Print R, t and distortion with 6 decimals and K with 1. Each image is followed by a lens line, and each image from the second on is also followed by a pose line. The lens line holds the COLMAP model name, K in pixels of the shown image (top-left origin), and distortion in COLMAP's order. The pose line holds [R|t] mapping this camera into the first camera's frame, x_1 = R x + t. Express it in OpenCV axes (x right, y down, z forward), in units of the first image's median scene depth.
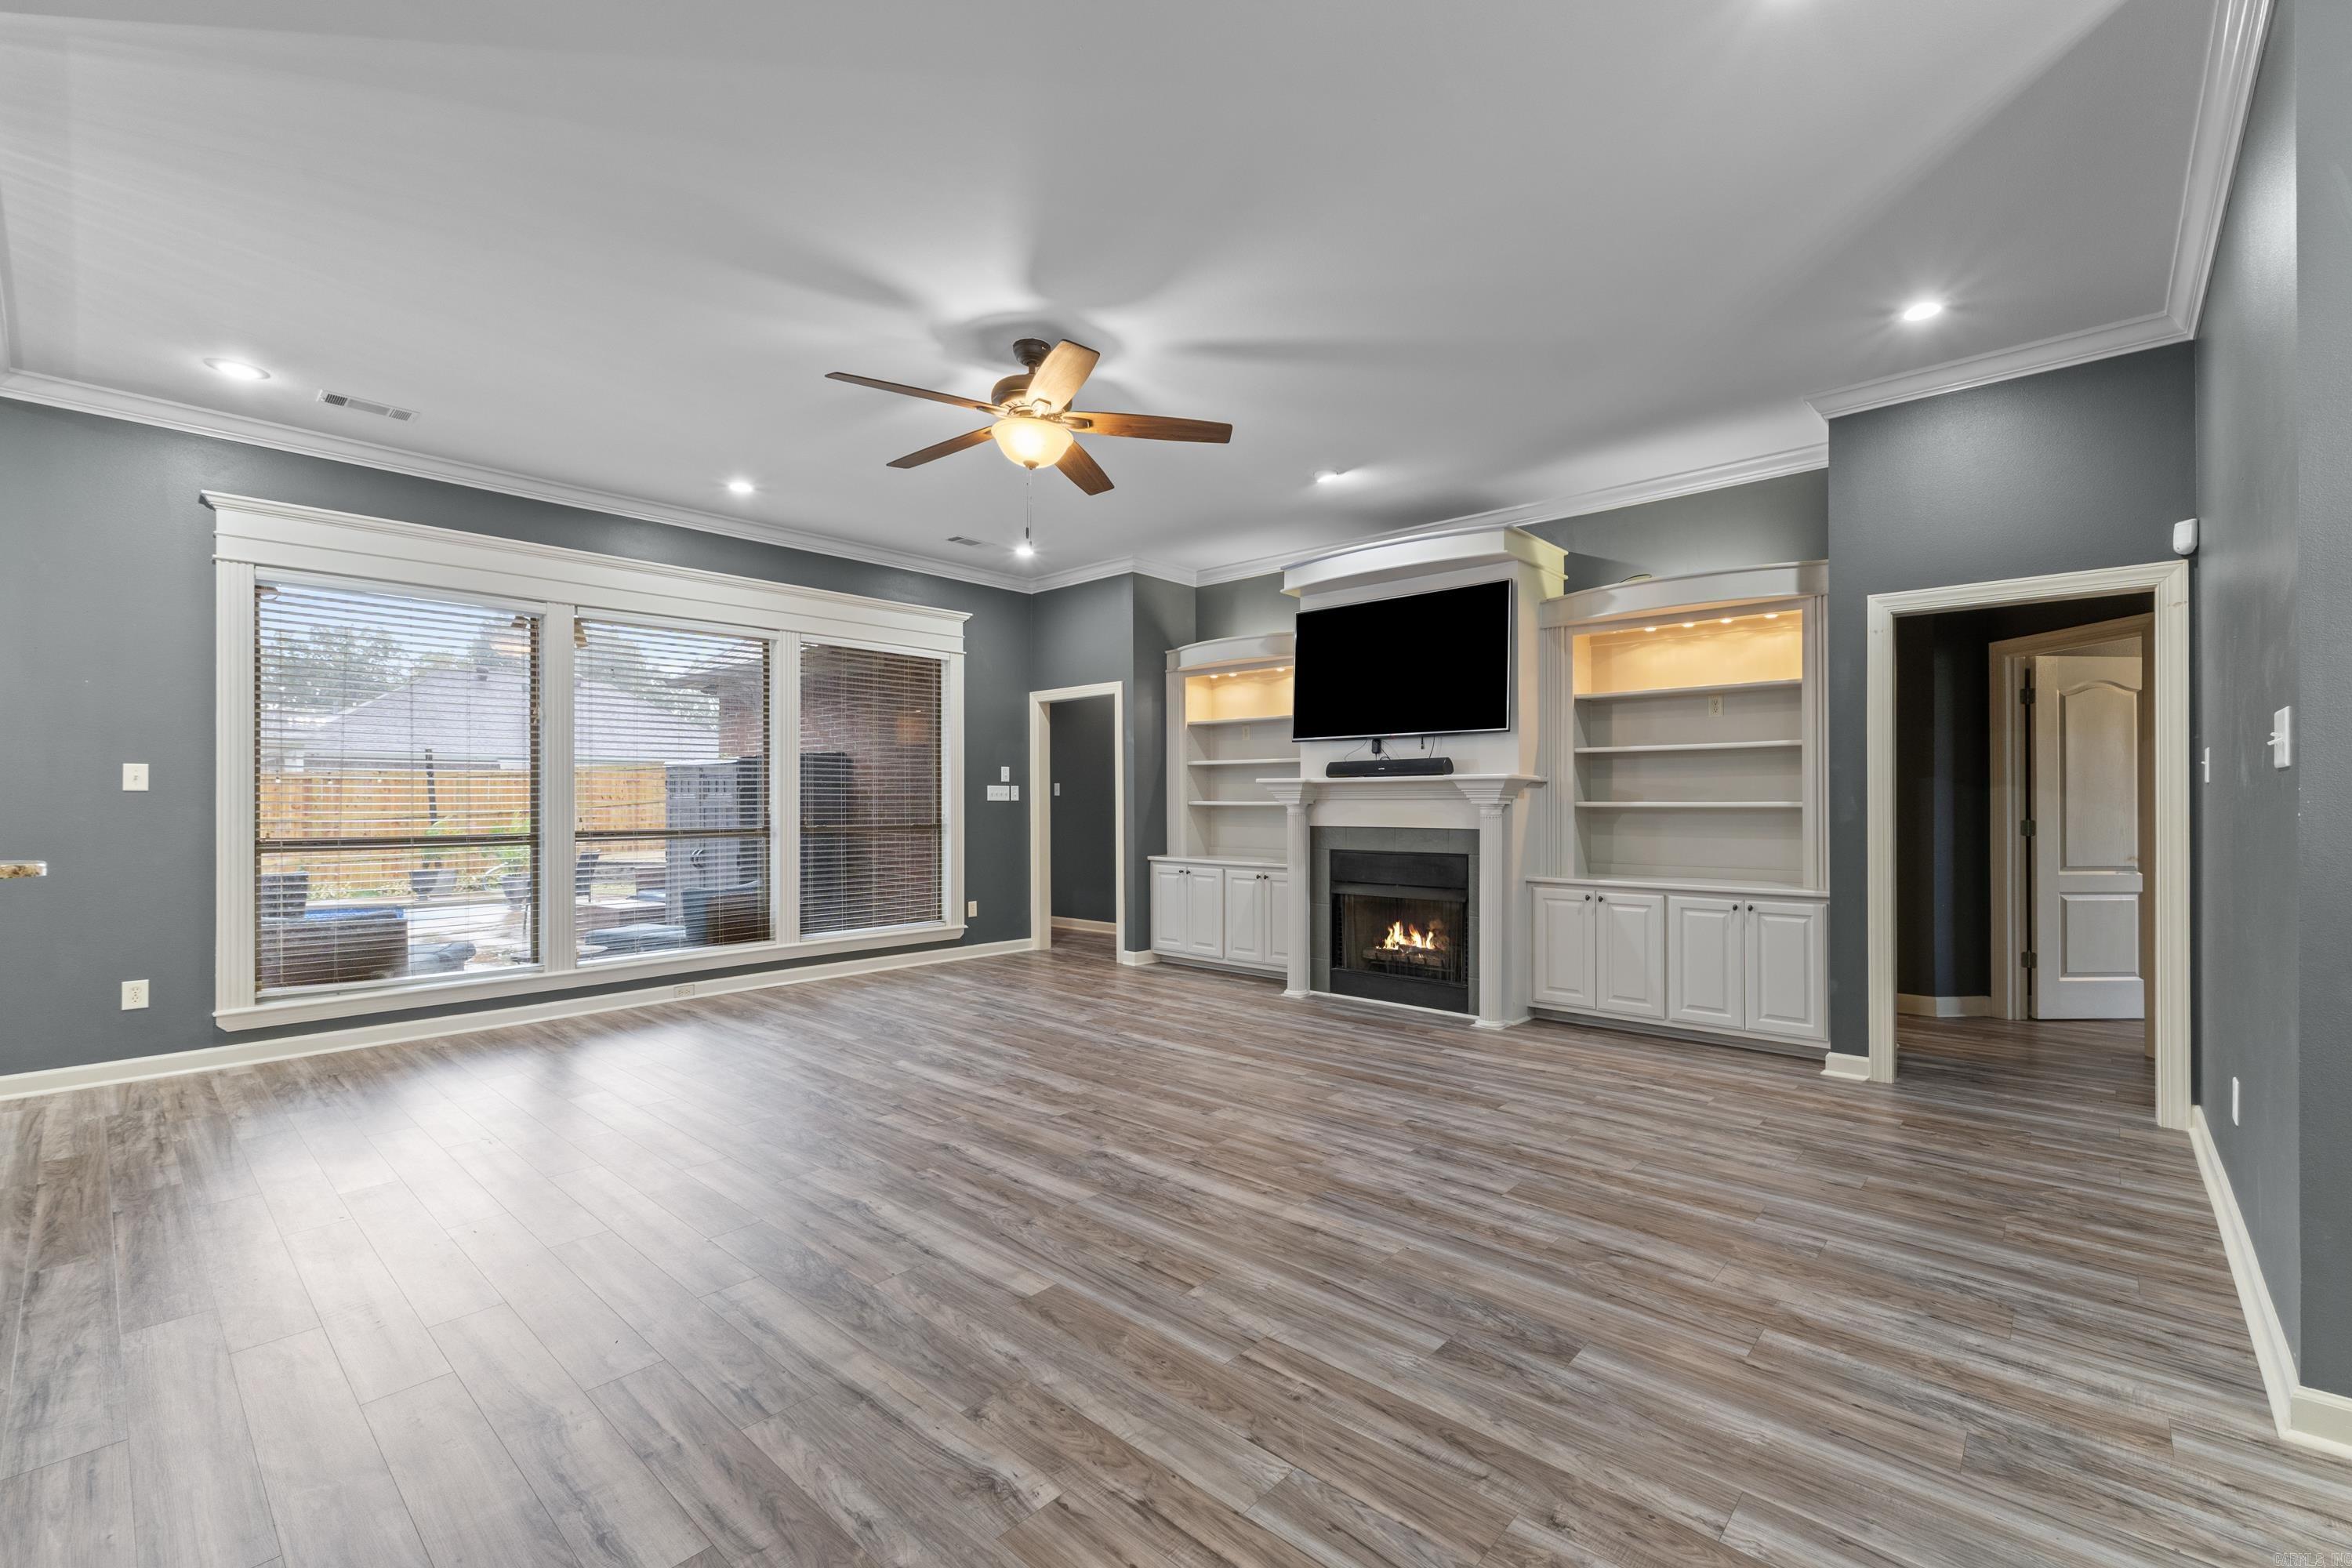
lens RADIAL K [[995.5, 0, 1198.7], [0, 995.5, 796.3], [0, 0, 1]] dist [0.001340, 0.000125]
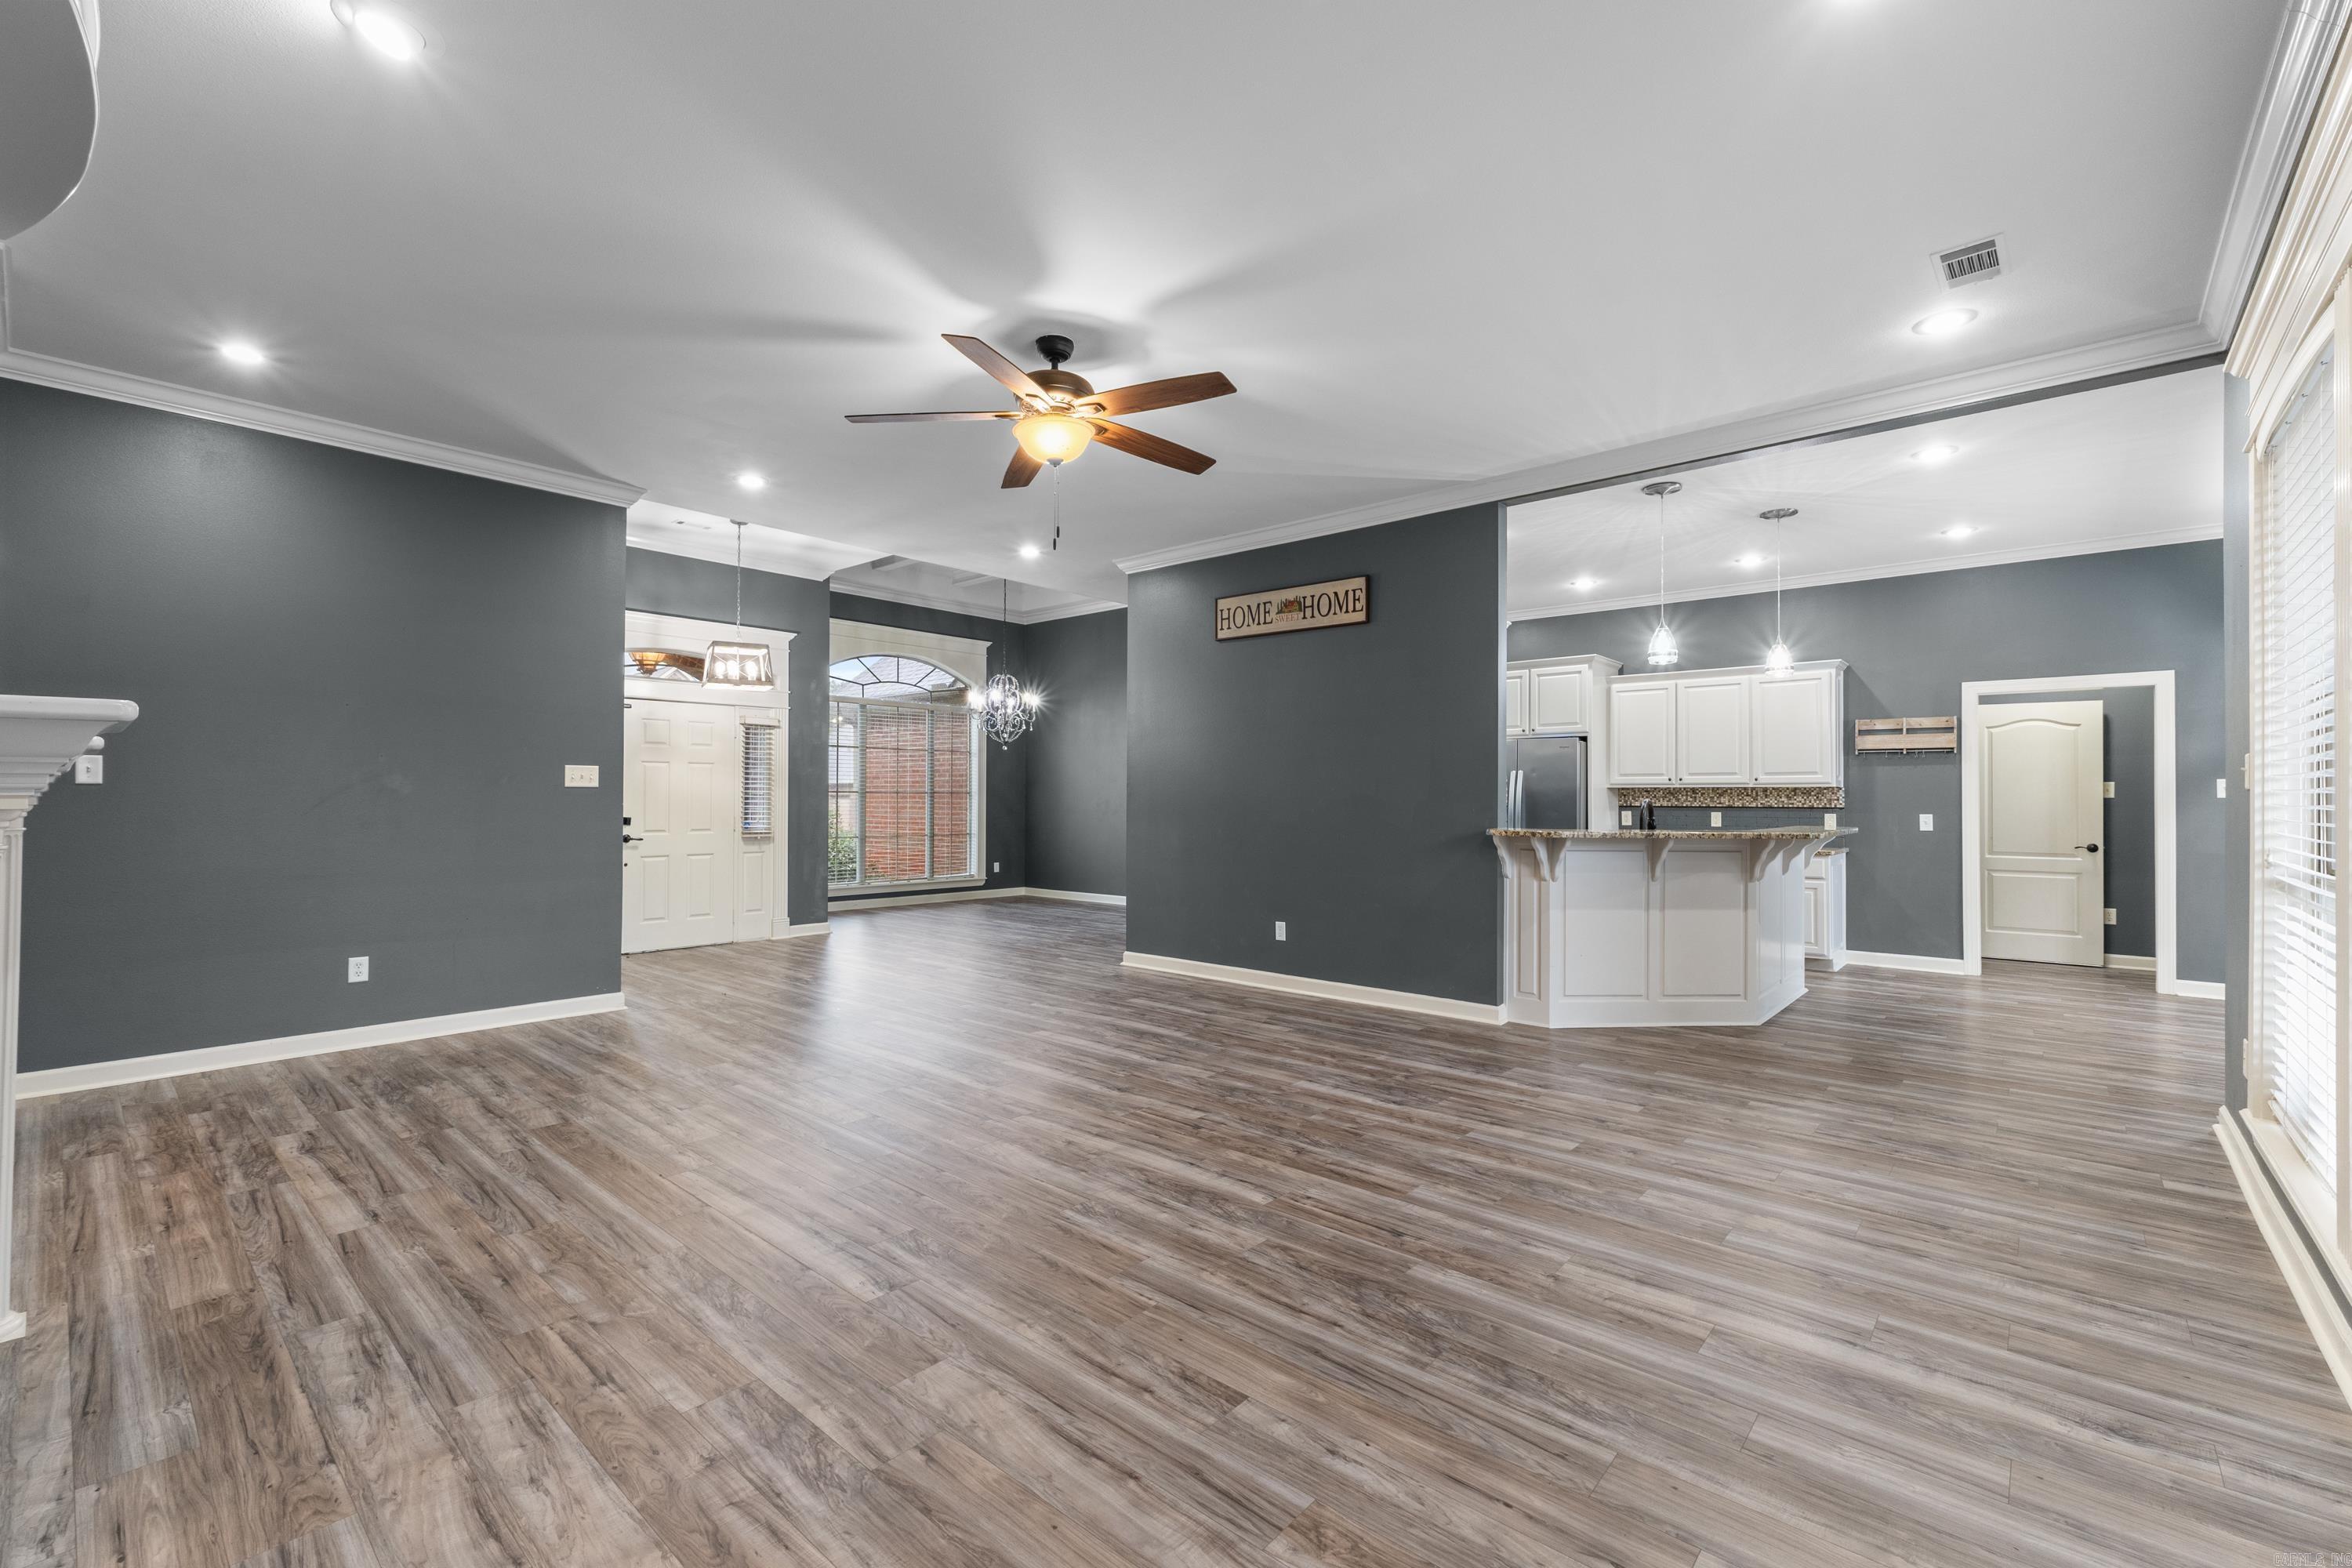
lens RADIAL K [[992.0, 0, 1196.0], [0, 992.0, 782.2], [0, 0, 1]] dist [0.001981, 0.000050]
pose [[-0.999891, -0.002665, -0.014502, -0.235170], [-0.002336, 0.999742, -0.022598, 0.006586], [0.014559, -0.022562, -0.999639, 1.586432]]
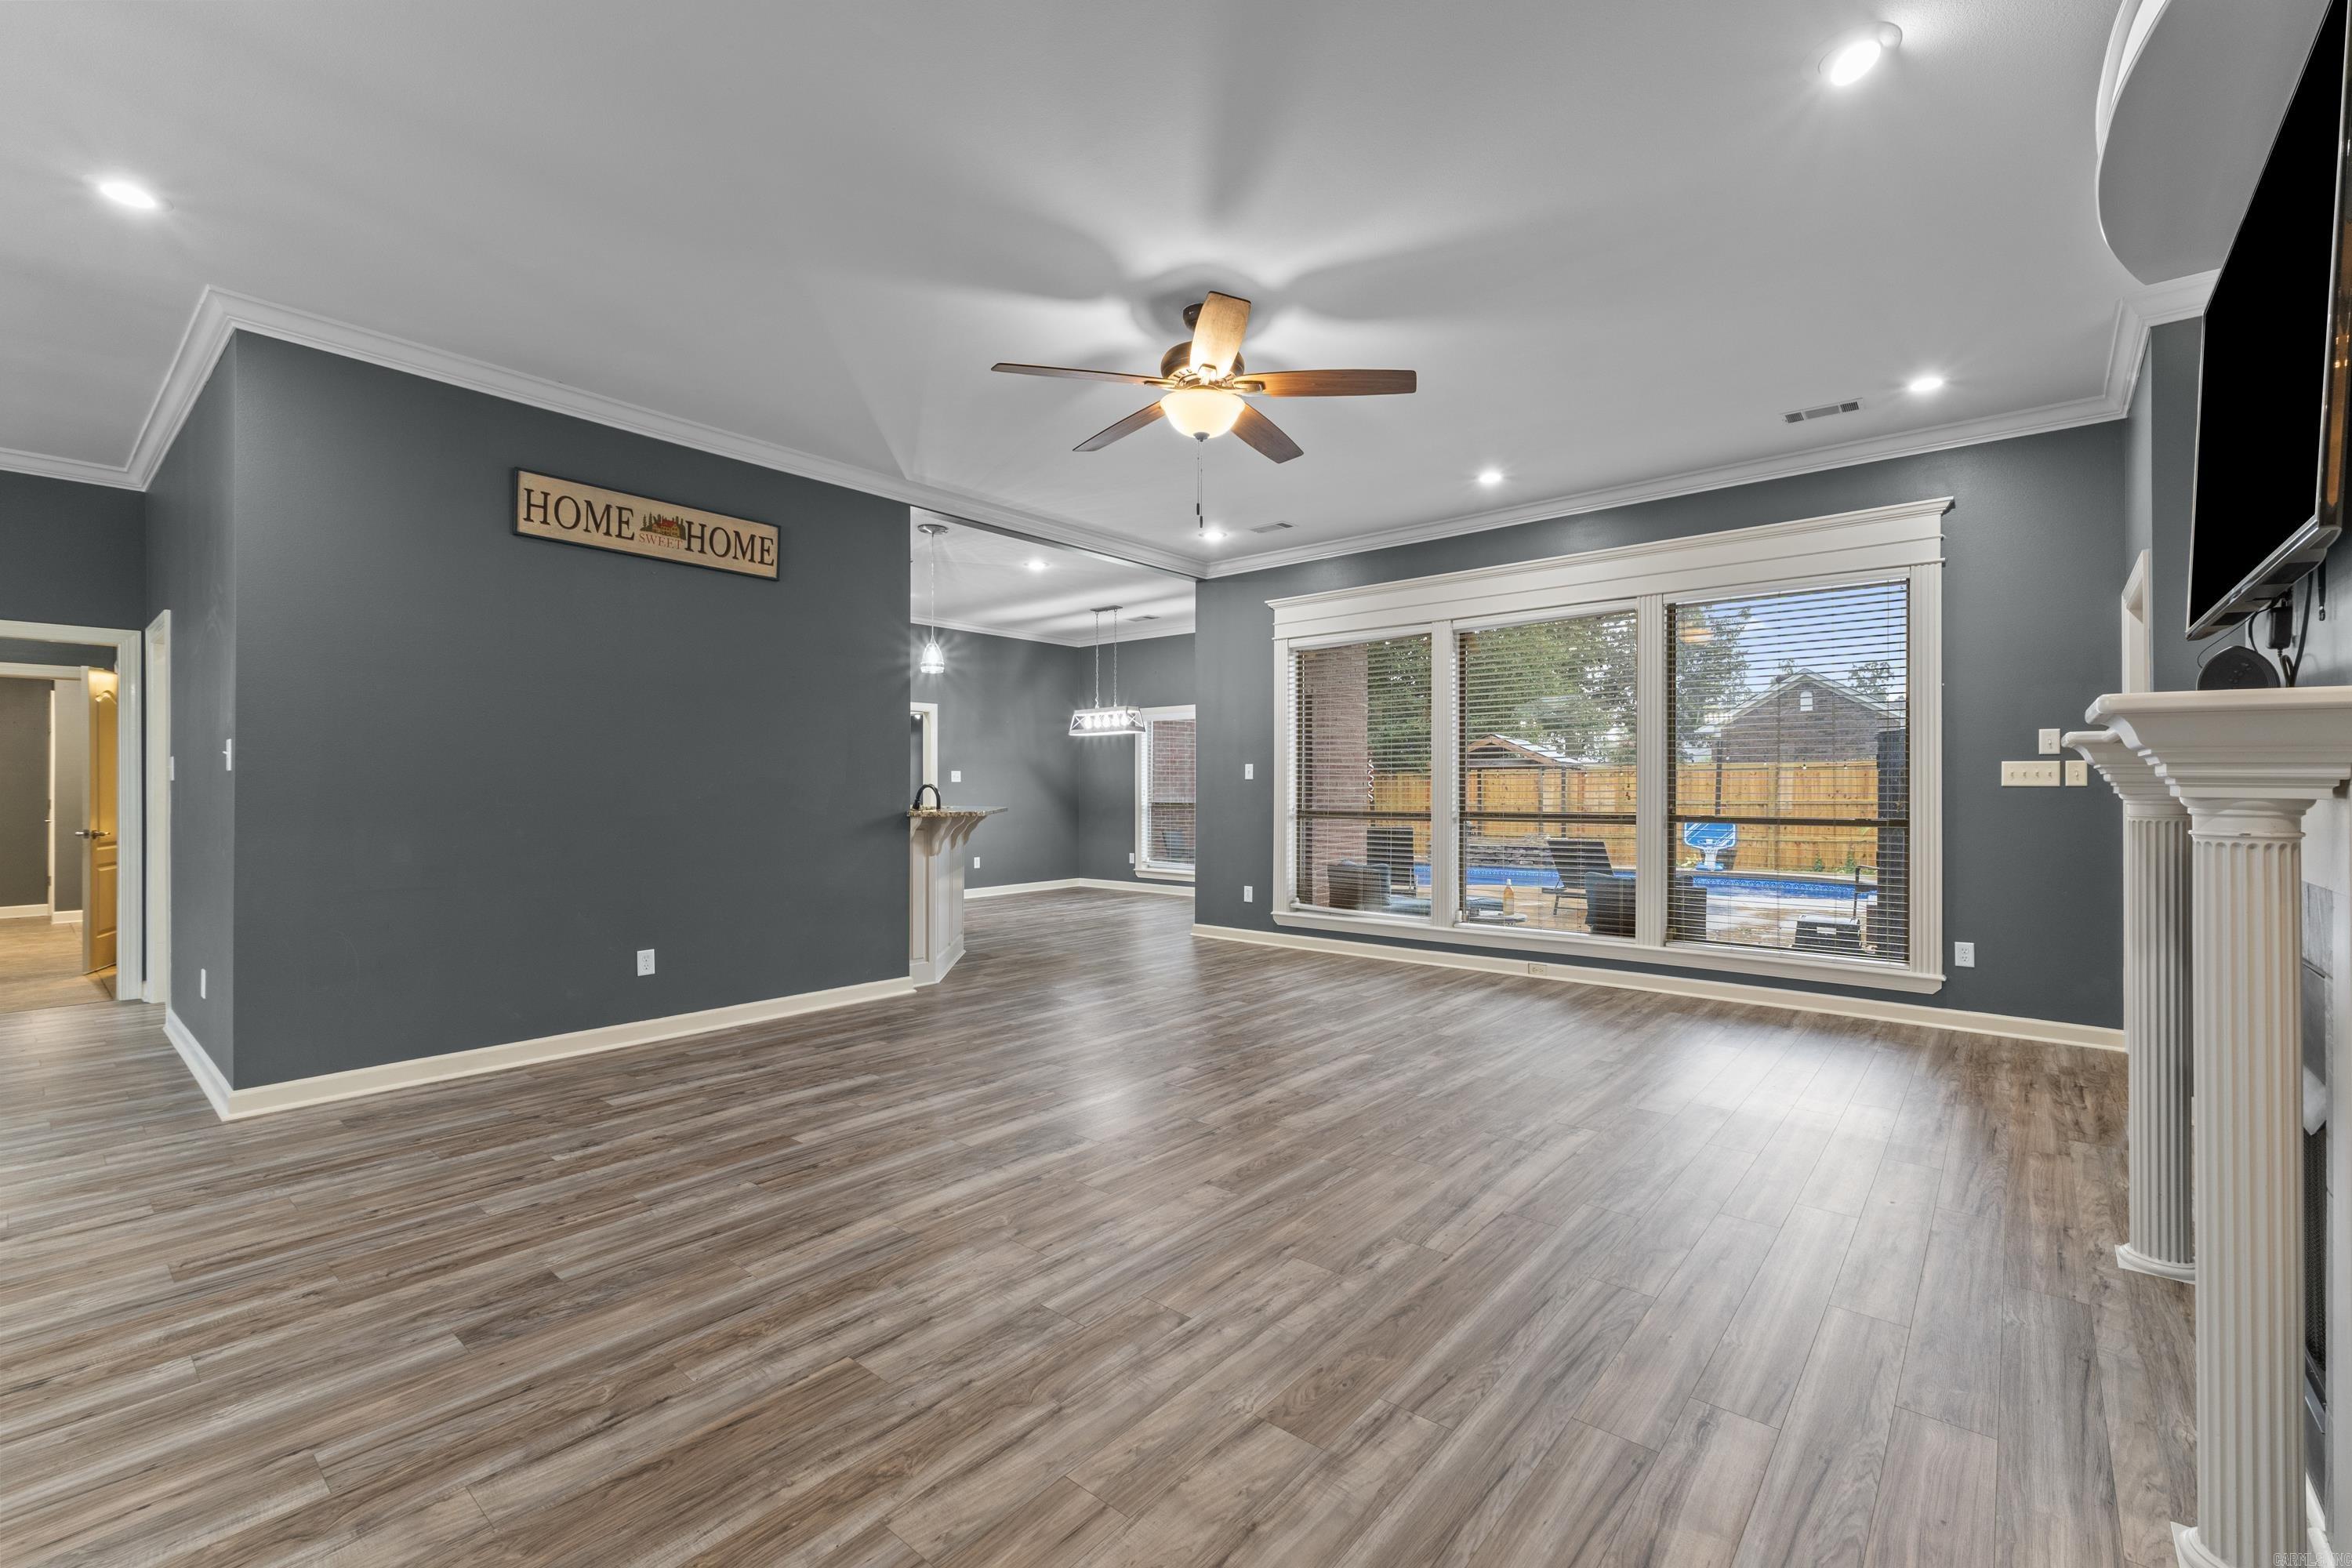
lens RADIAL K [[992.0, 0, 1196.0], [0, 992.0, 782.2], [0, 0, 1]] dist [0.001981, 0.000050]
pose [[0.036291, -0.002458, -0.999338, 0.631064], [0.004720, 0.999986, -0.002289, 0.002193], [0.999330, -0.004634, 0.036302, 0.765427]]
